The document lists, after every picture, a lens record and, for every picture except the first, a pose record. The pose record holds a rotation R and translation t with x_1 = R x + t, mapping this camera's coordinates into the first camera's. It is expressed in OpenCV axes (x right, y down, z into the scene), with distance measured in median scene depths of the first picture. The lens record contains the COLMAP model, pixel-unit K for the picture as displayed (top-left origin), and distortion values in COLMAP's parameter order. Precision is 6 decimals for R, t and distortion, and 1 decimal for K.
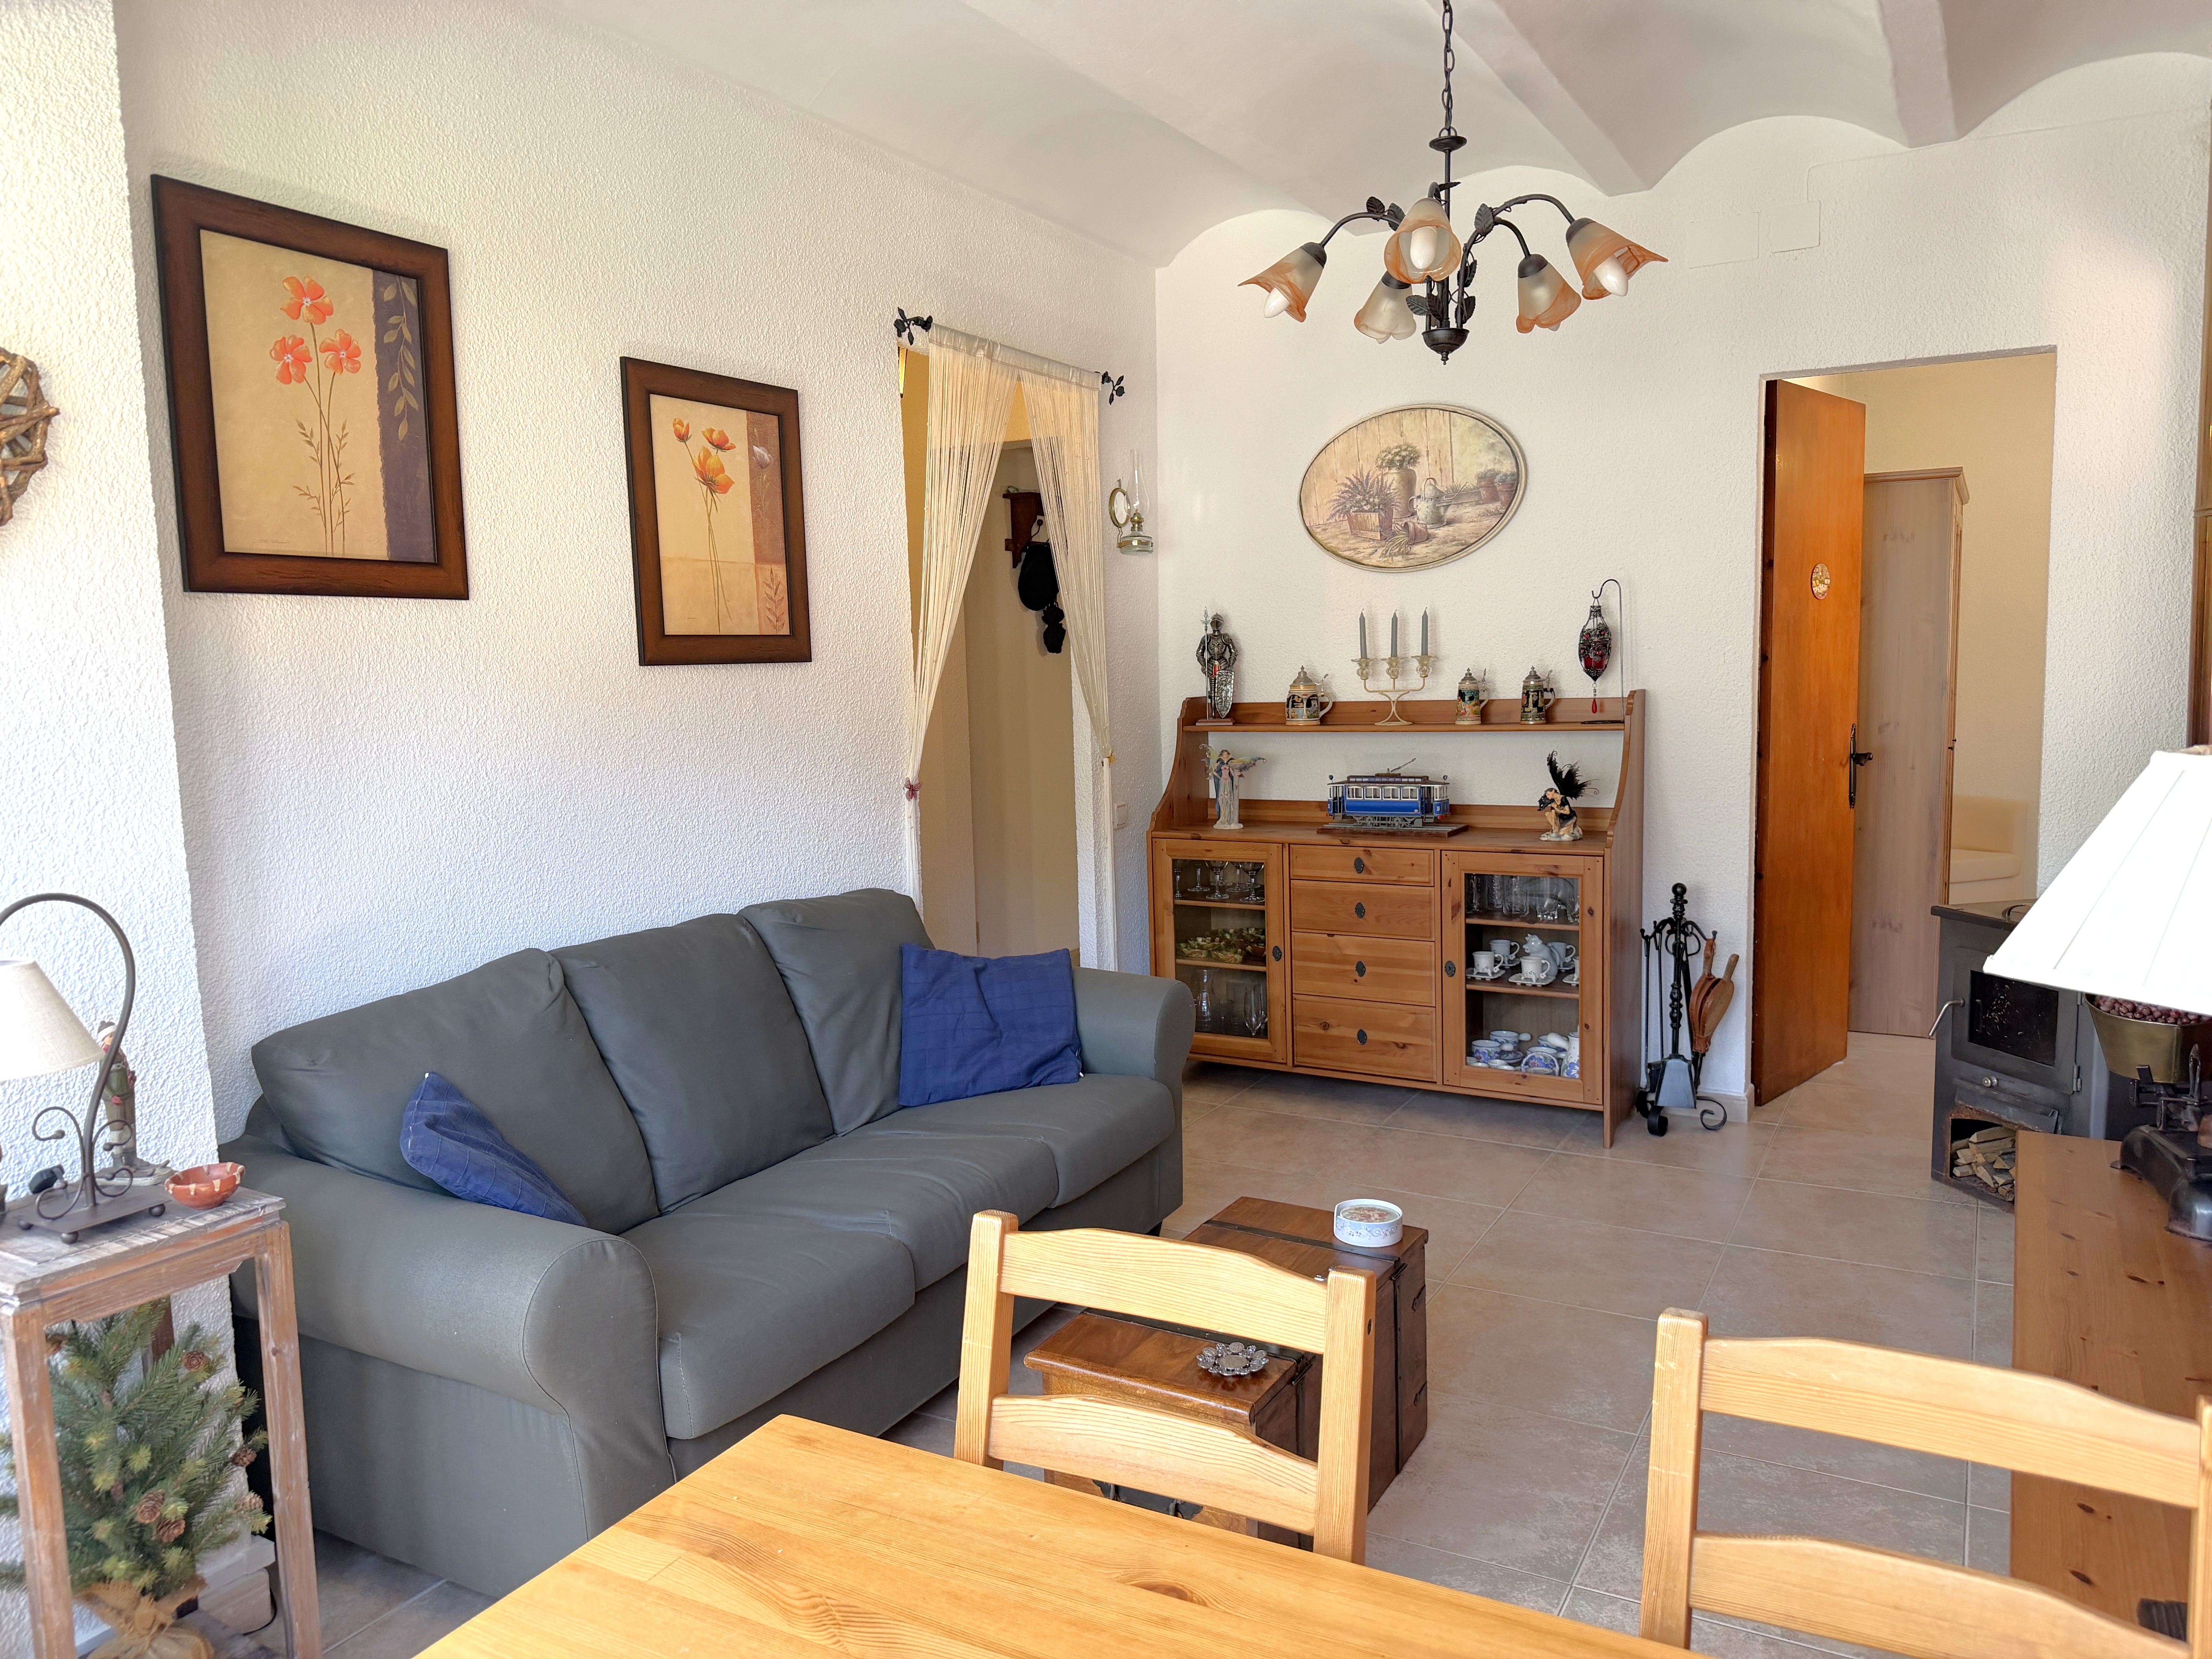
lens RADIAL K [[1562.2, 0, 1108.2], [0, 1562.2, 832.3], [0, 0, 1]] dist [0.016557, -0.014251]
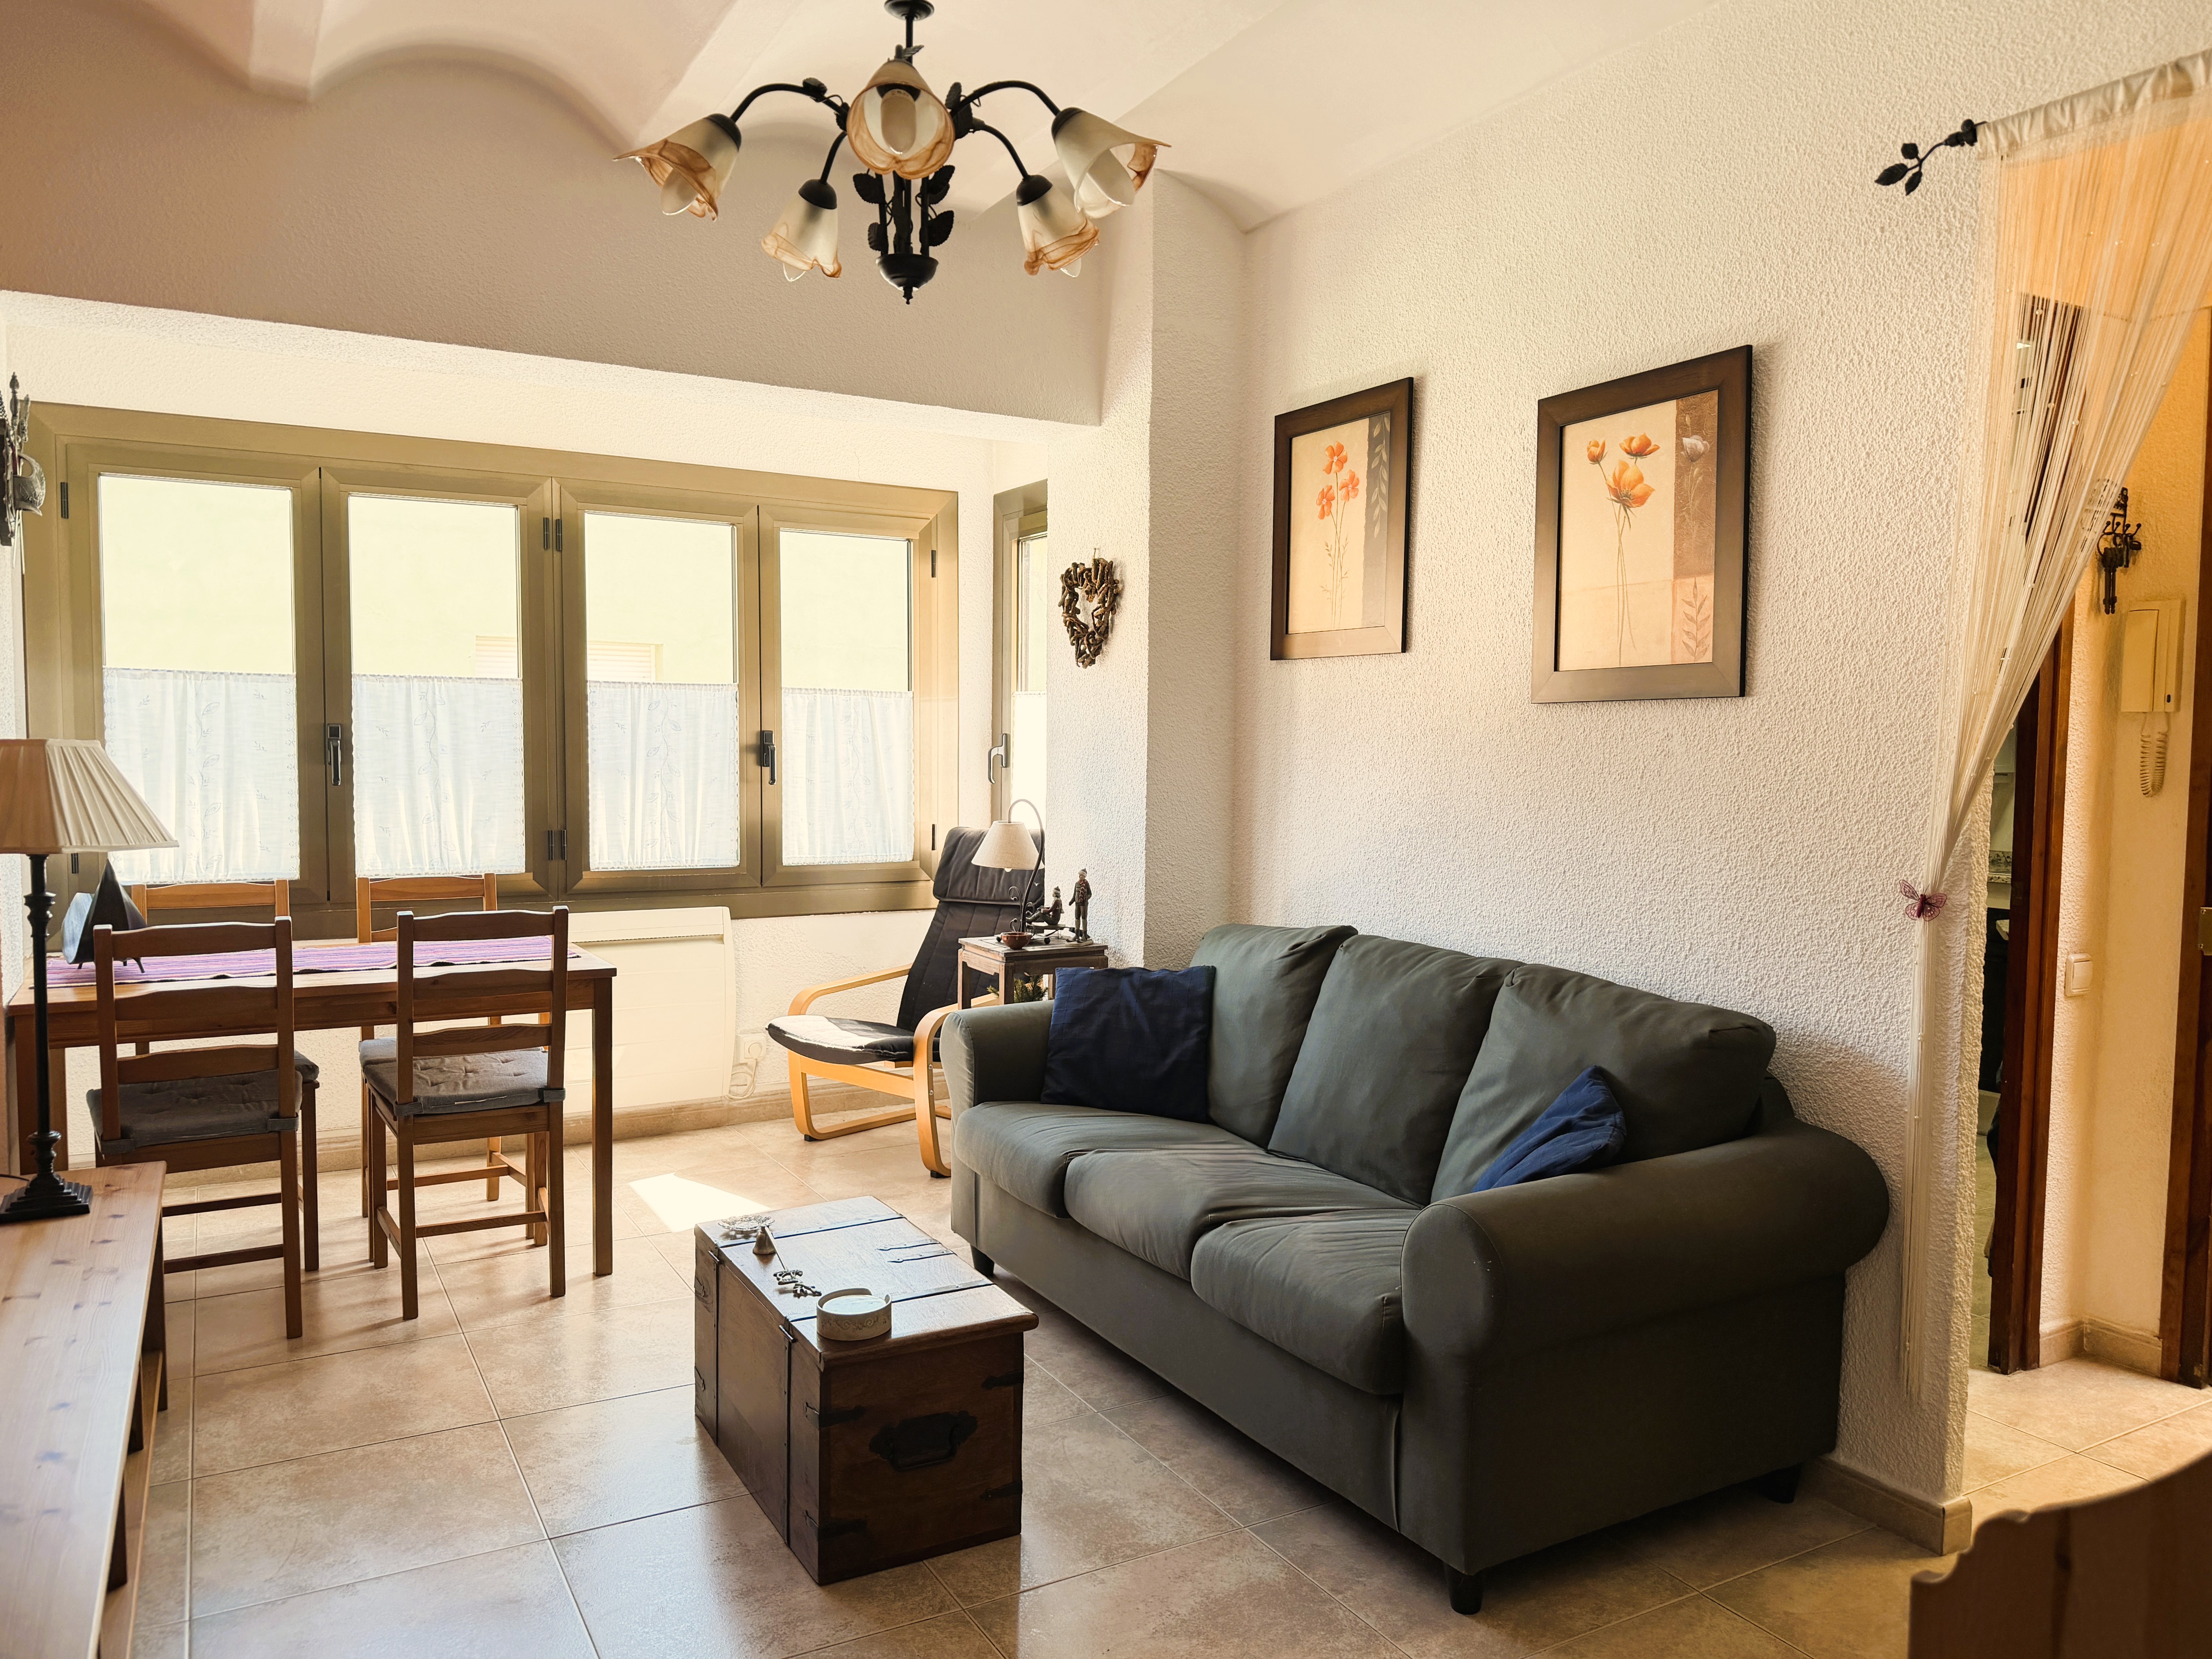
lens RADIAL K [[1562.3, 0, 1105.4], [0, 1562.3, 834.2], [0, 0, 1]] dist [0.016557, -0.014251]
pose [[-0.491853, 0.072689, -0.867639, 0.684812], [-0.083909, 0.987913, 0.130332, -0.125075], [0.866625, 0.136907, -0.479809, 1.198507]]
